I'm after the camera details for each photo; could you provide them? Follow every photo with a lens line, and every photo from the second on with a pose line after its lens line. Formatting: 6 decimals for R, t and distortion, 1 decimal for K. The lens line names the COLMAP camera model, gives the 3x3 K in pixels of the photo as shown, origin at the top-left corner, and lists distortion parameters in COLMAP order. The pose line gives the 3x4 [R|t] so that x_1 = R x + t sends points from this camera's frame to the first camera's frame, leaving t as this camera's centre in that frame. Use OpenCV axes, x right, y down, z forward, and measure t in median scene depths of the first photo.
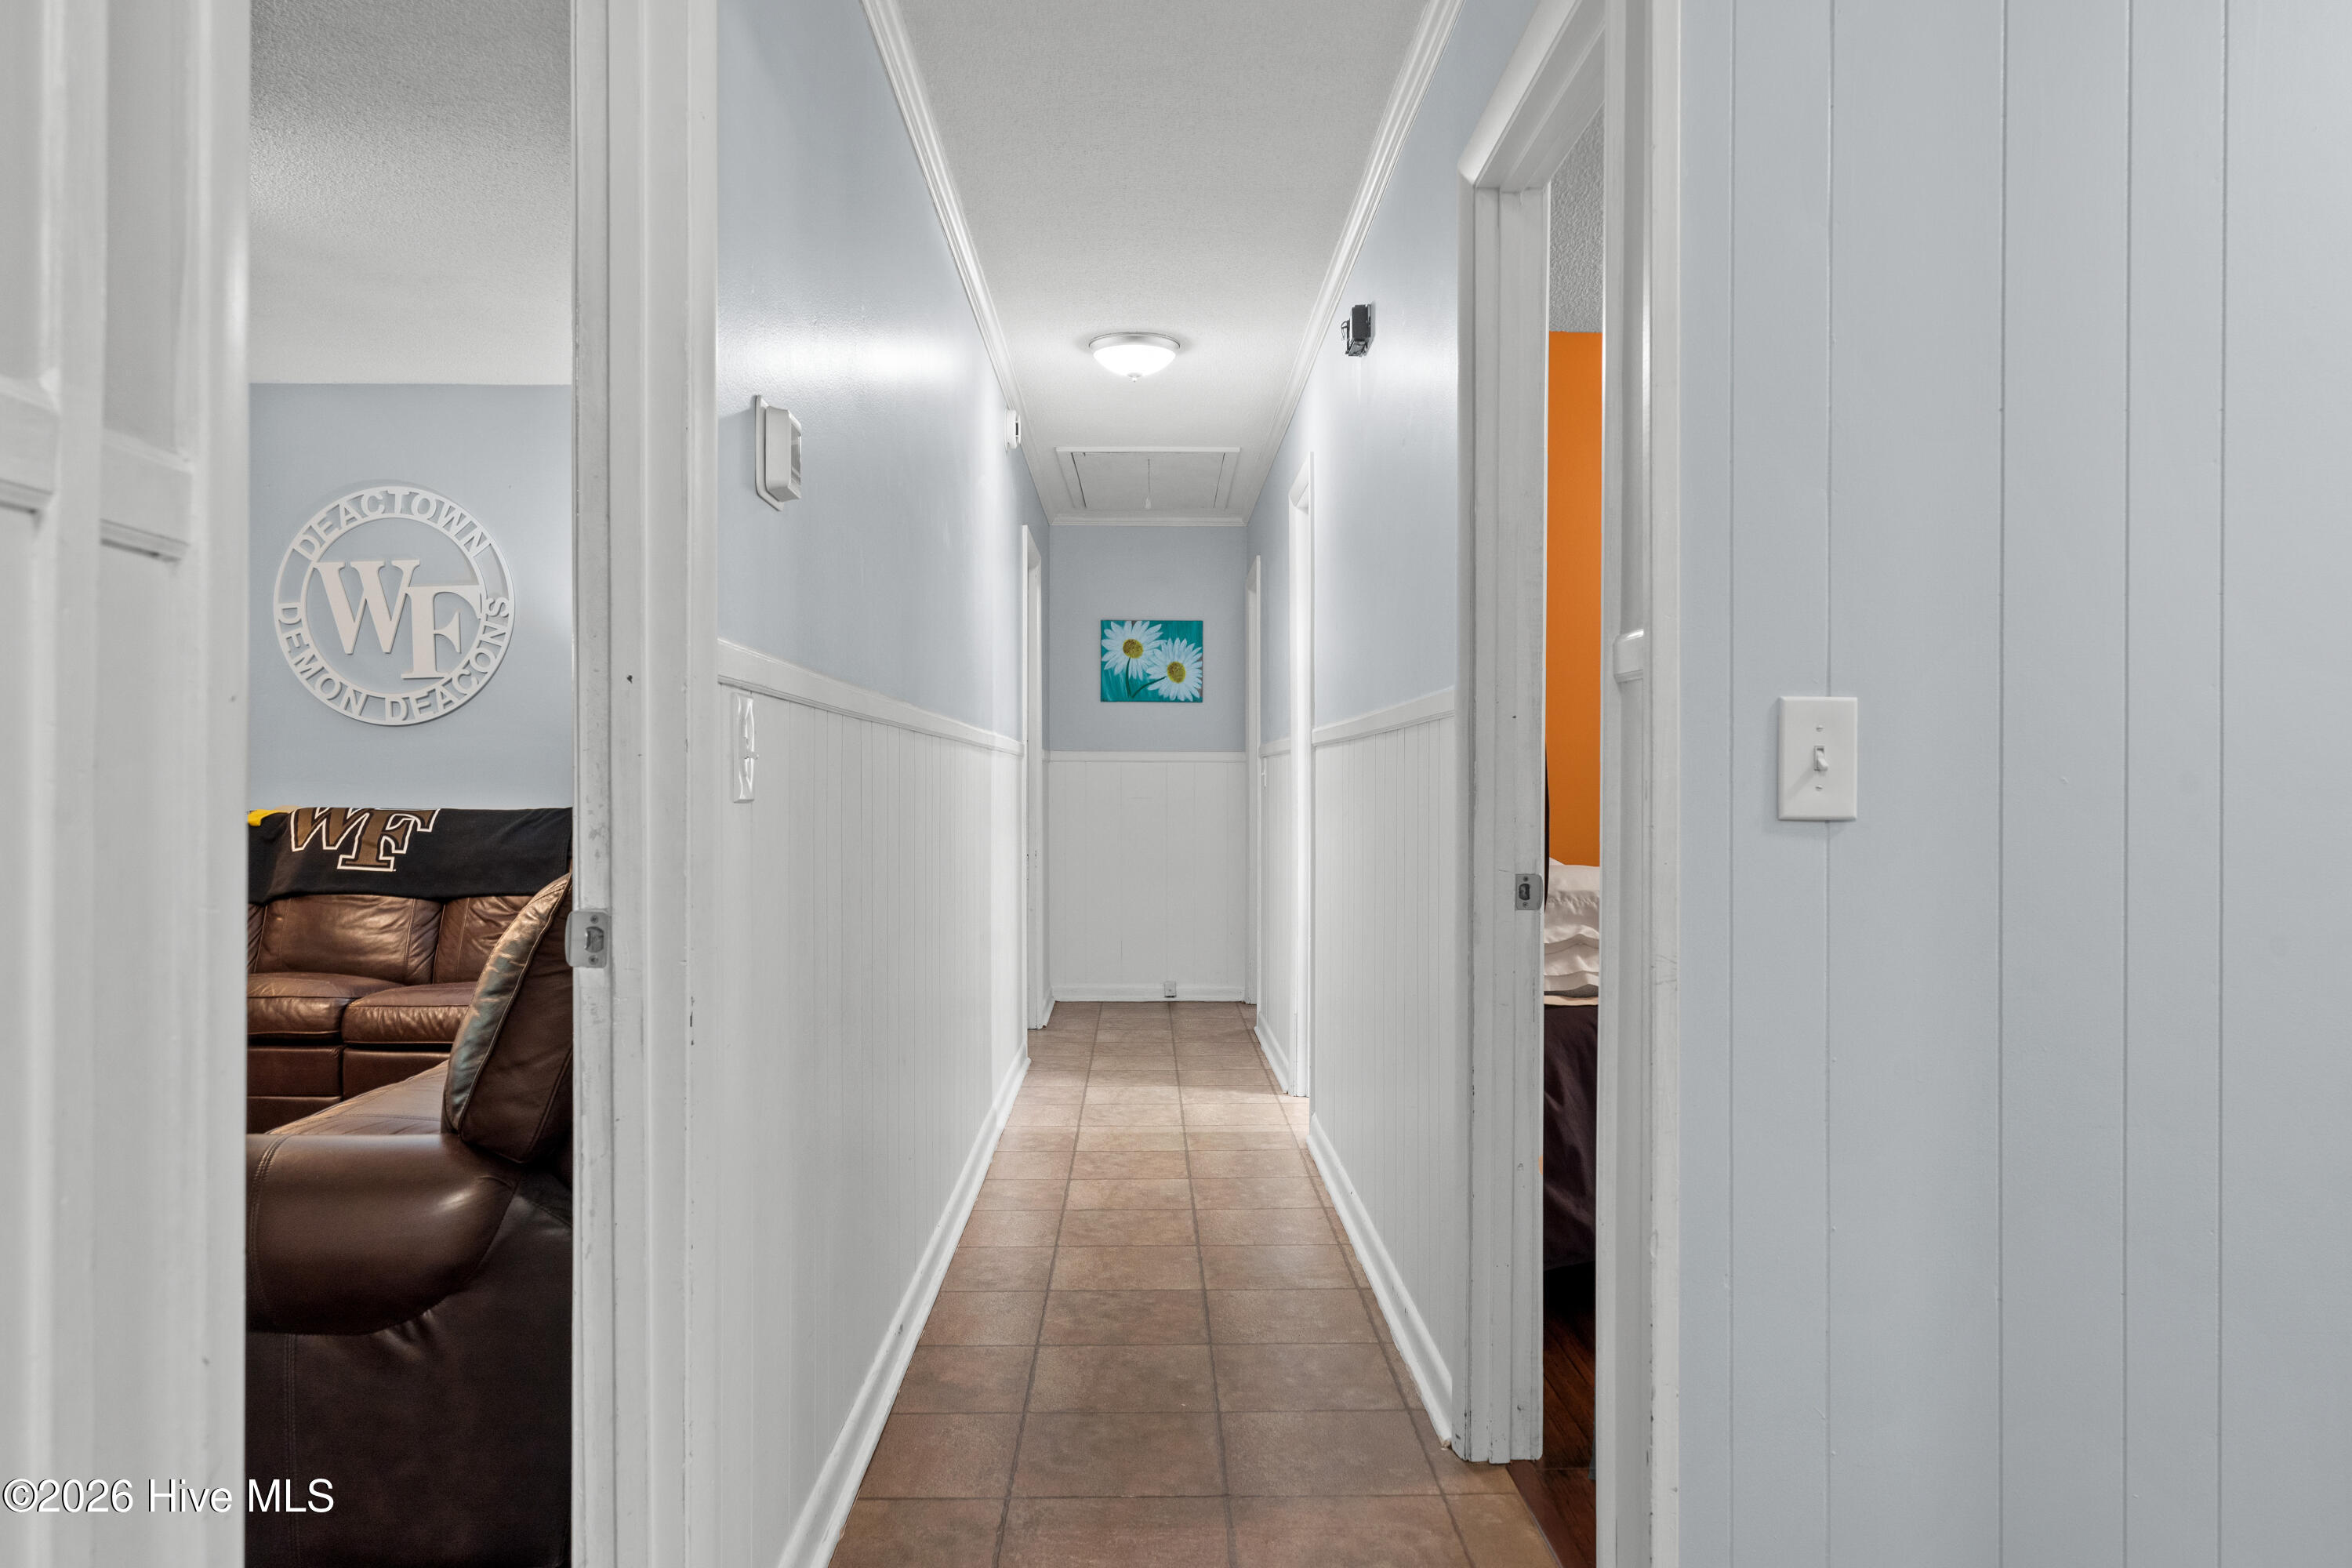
lens RADIAL K [[1650.6, 0, 1170.0], [0, 1650.6, 778.6], [0, 0, 1]] dist [0.021412, 0.001145]
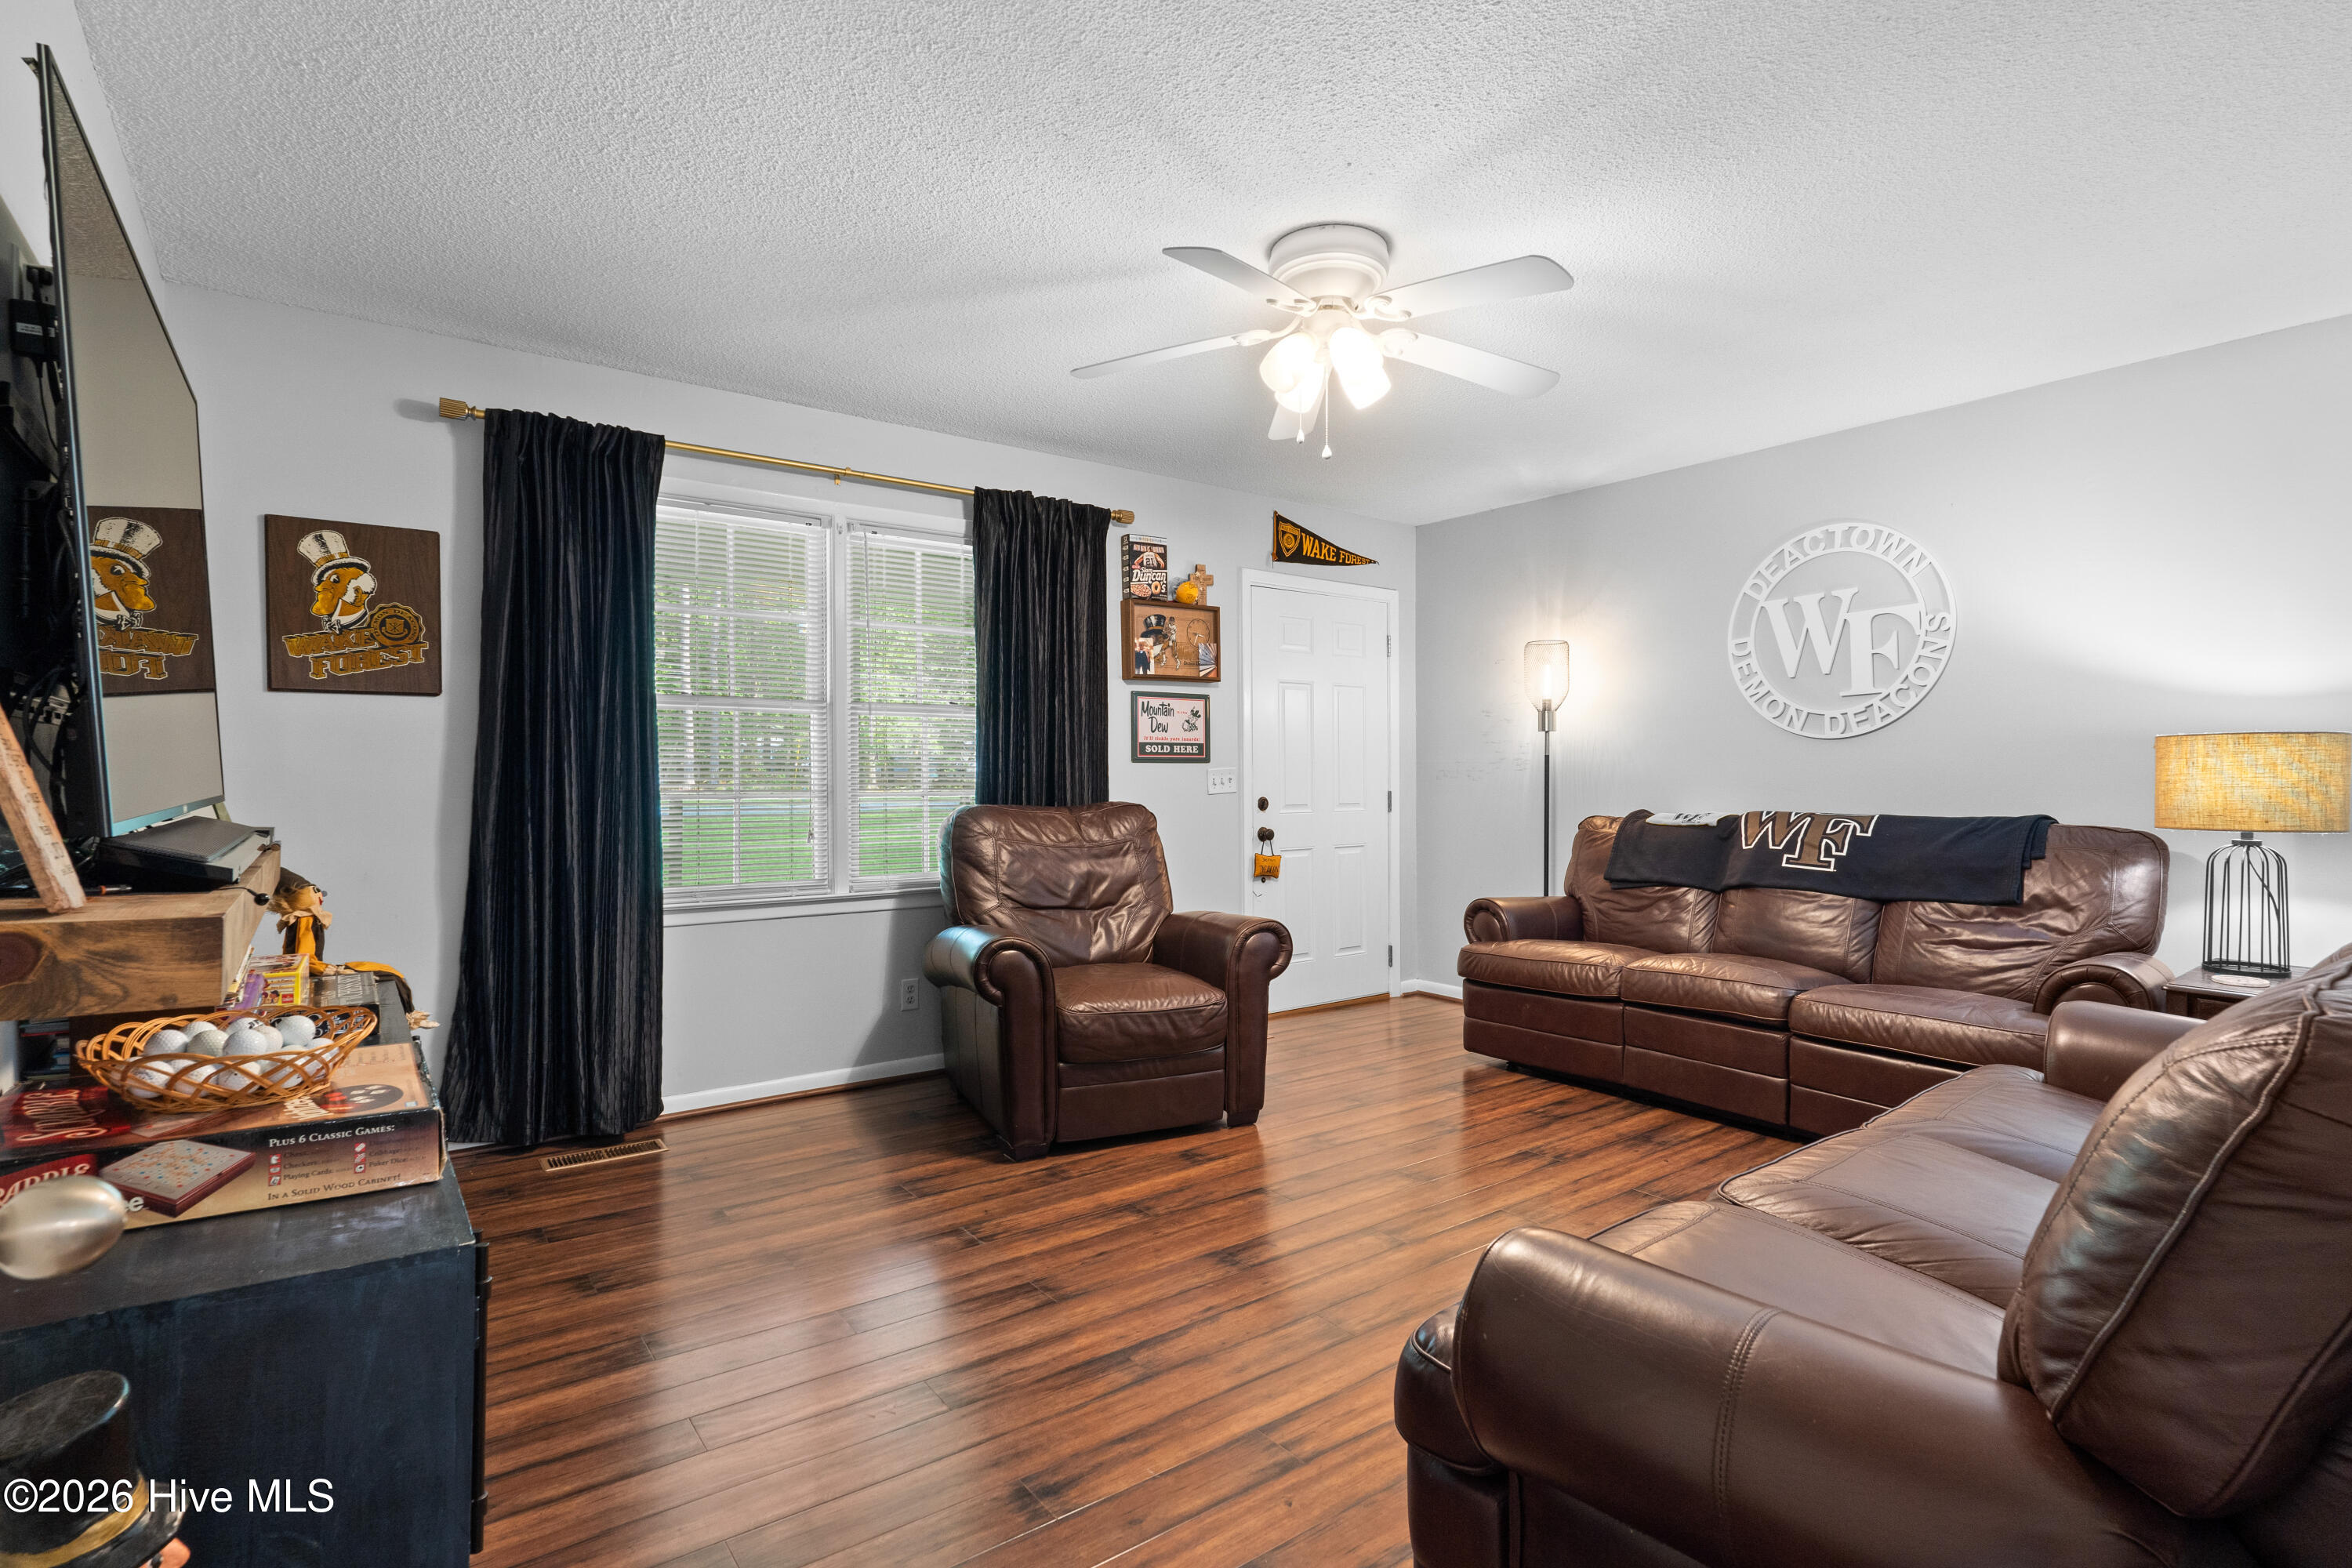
lens RADIAL K [[1119.8, 0, 1170.8], [0, 1119.8, 786.2], [0, 0, 1]] dist [0.004797, 0.000508]
pose [[0.577876, 0.004652, -0.816112, -0.111071], [-0.001370, 0.999988, 0.004730, -0.003077], [0.816124, -0.001616, 0.577875, 0.204070]]
